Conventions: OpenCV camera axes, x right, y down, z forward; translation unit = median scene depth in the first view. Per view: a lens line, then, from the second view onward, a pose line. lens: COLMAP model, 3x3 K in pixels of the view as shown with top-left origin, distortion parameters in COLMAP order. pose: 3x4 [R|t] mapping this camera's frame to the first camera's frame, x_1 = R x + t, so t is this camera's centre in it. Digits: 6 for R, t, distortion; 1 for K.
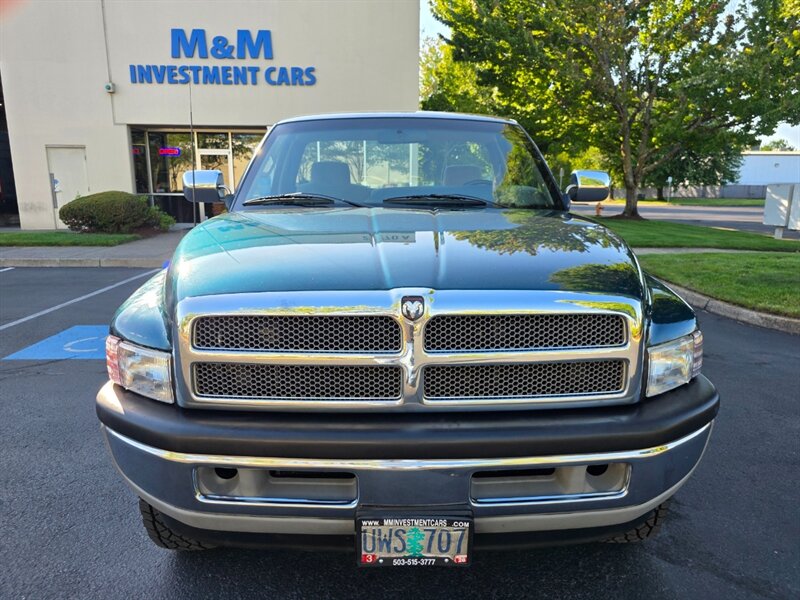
lens RADIAL K [[559.7, 0, 402.3], [0, 559.7, 305.8], [0, 0, 1]] dist [0.046744, -0.042062]
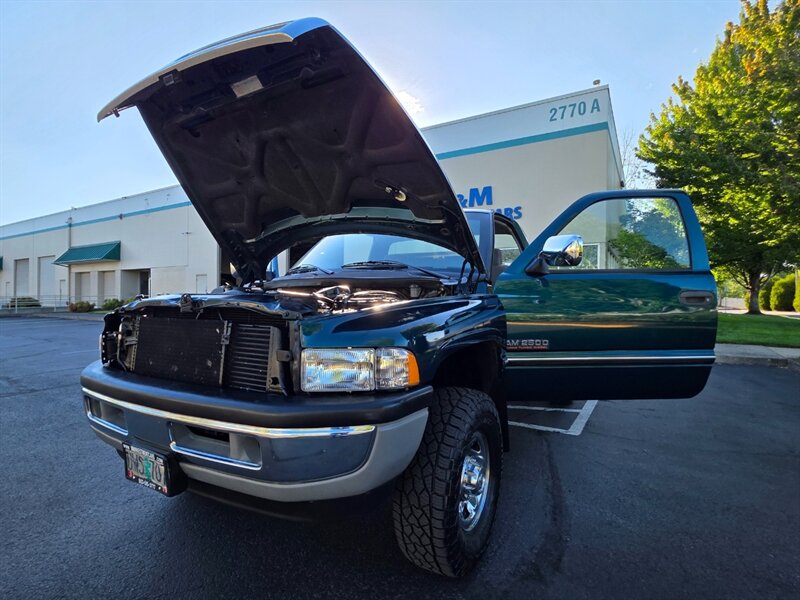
lens RADIAL K [[419.8, 0, 399.4], [0, 419.8, 302.9], [0, 0, 1]] dist [0.000918, -0.000856]
pose [[0.849037, 0.005289, -0.528308, 0.142329], [-0.110766, 0.979509, -0.168205, 0.014076], [0.516592, 0.201331, 0.832225, 0.044174]]
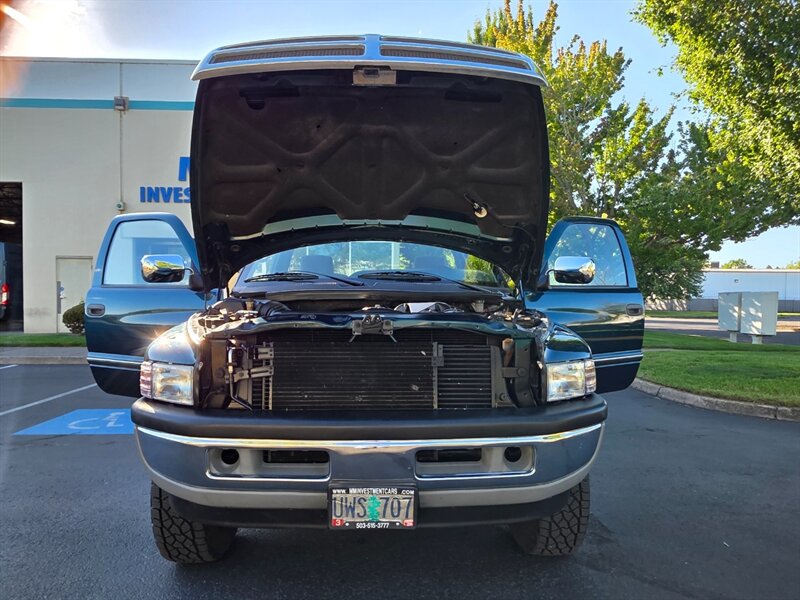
lens RADIAL K [[556.6, 0, 397.2], [0, 556.6, 320.0], [0, 0, 1]] dist [0.002818, 0.001281]
pose [[0.999860, 0.001591, 0.016630, 0.006960], [0.001353, 0.984473, -0.175532, 0.026938], [-0.016651, 0.175530, 0.984333, -0.043493]]
